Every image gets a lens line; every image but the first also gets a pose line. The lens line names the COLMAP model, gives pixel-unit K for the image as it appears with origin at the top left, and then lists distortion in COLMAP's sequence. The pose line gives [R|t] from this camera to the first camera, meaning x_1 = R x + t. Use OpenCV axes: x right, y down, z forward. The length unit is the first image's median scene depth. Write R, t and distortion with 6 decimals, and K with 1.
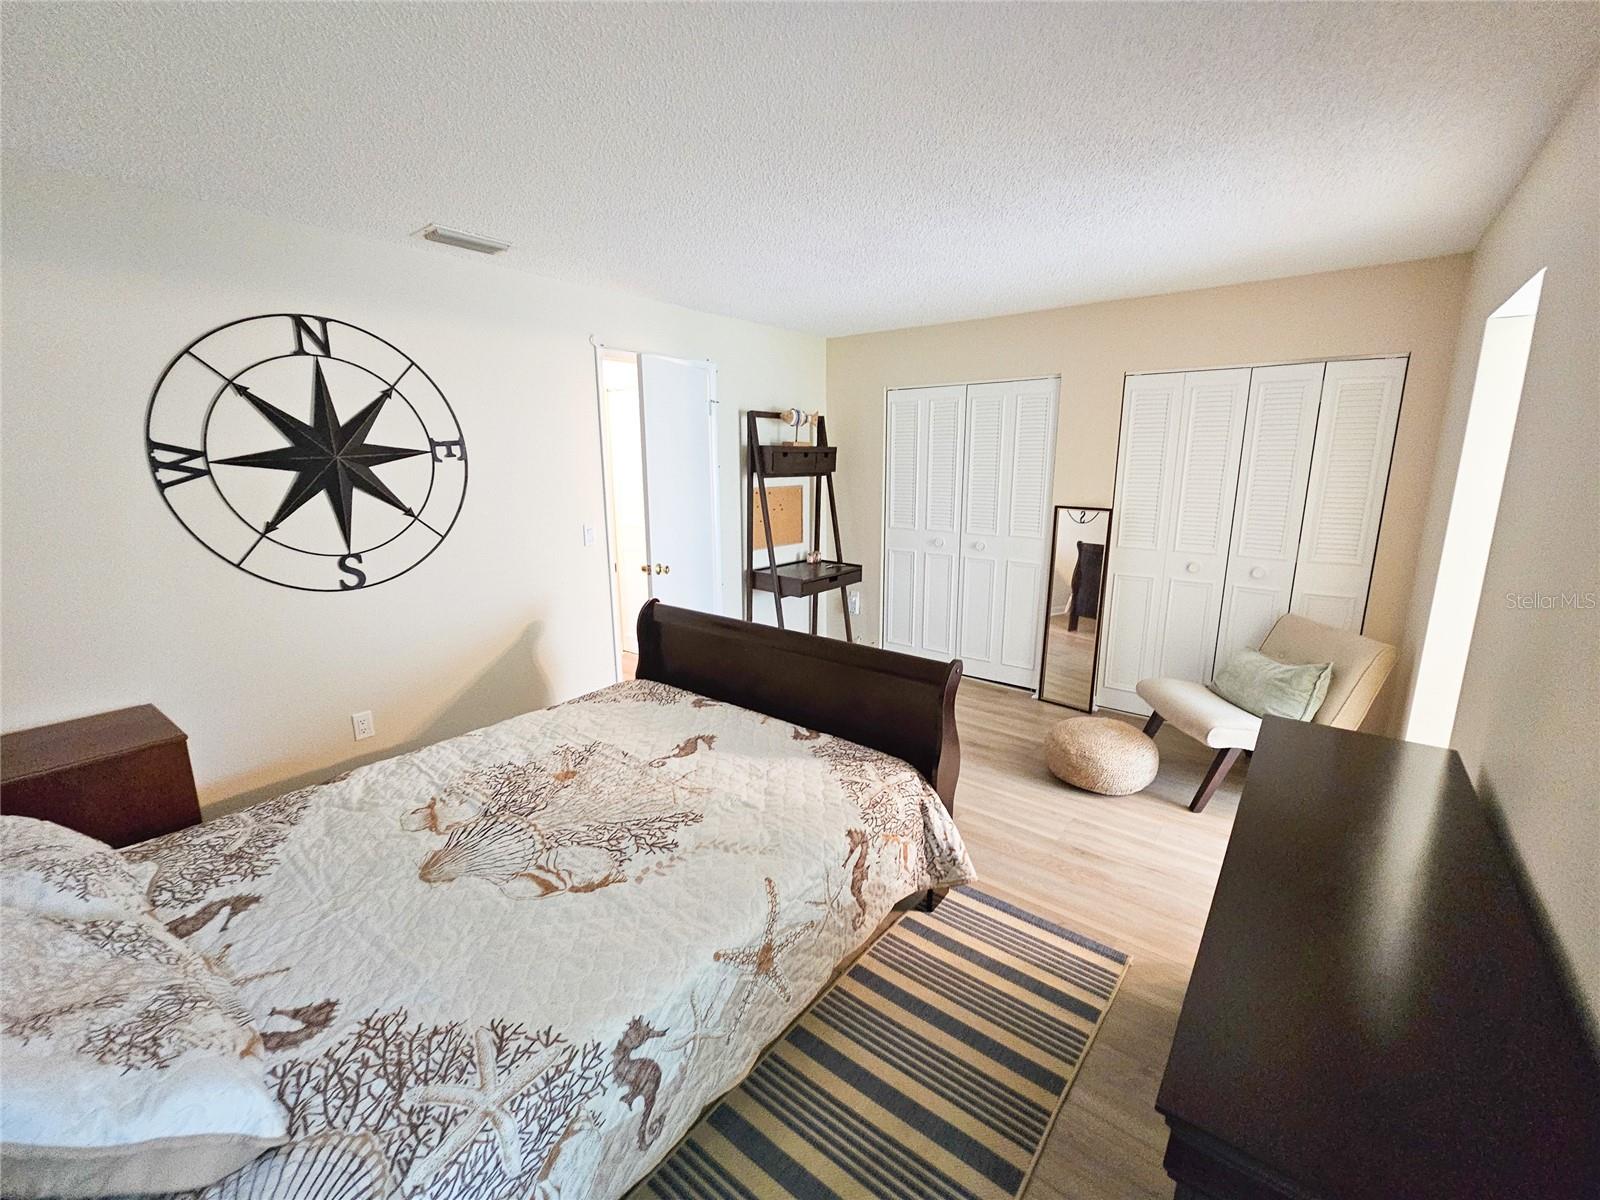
lens RADIAL K [[664.8, 0, 799.0], [0, 664.8, 595.1], [0, 0, 1]] dist [-0.002630, 0.001717]
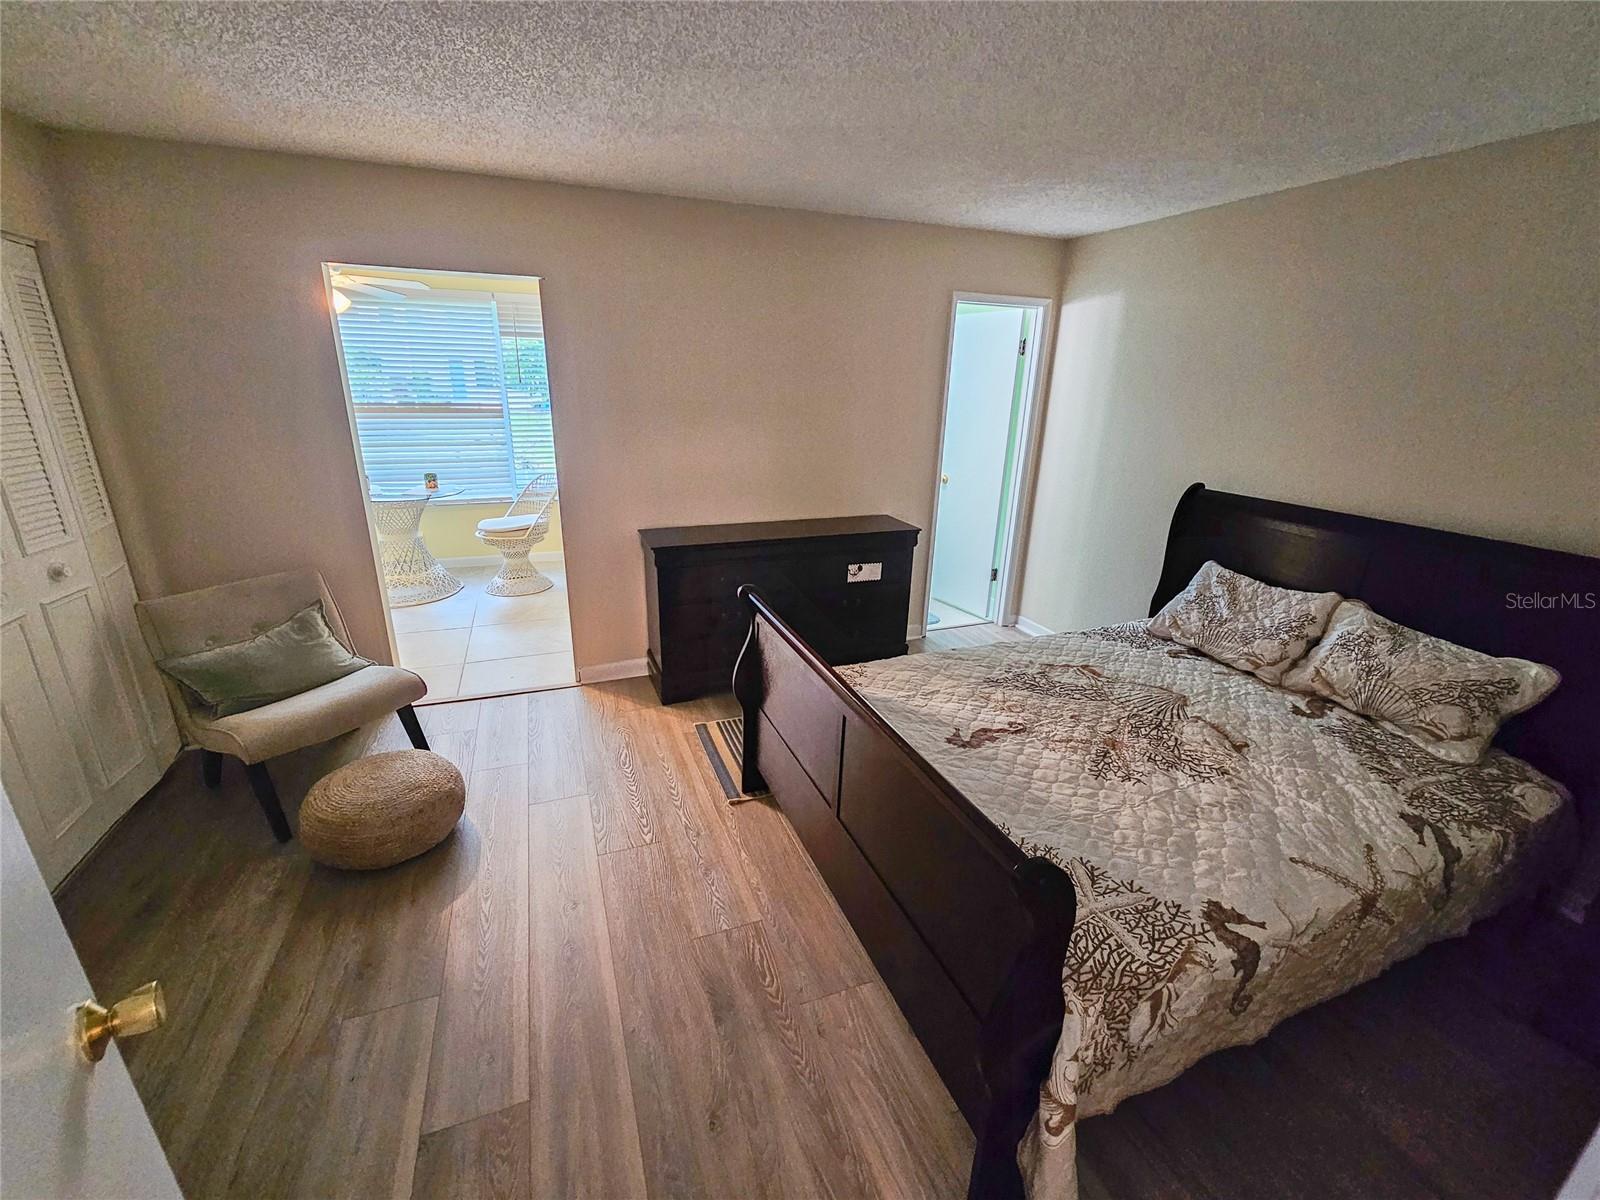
lens RADIAL K [[664.8, 0, 789.1], [0, 664.8, 597.3], [0, 0, 1]] dist [-0.002630, 0.001717]
pose [[-0.858759, -0.178951, 0.480115, -0.442299], [0.088077, 0.871524, 0.482378, -0.514874], [-0.504753, 0.456534, -0.732667, 2.215973]]
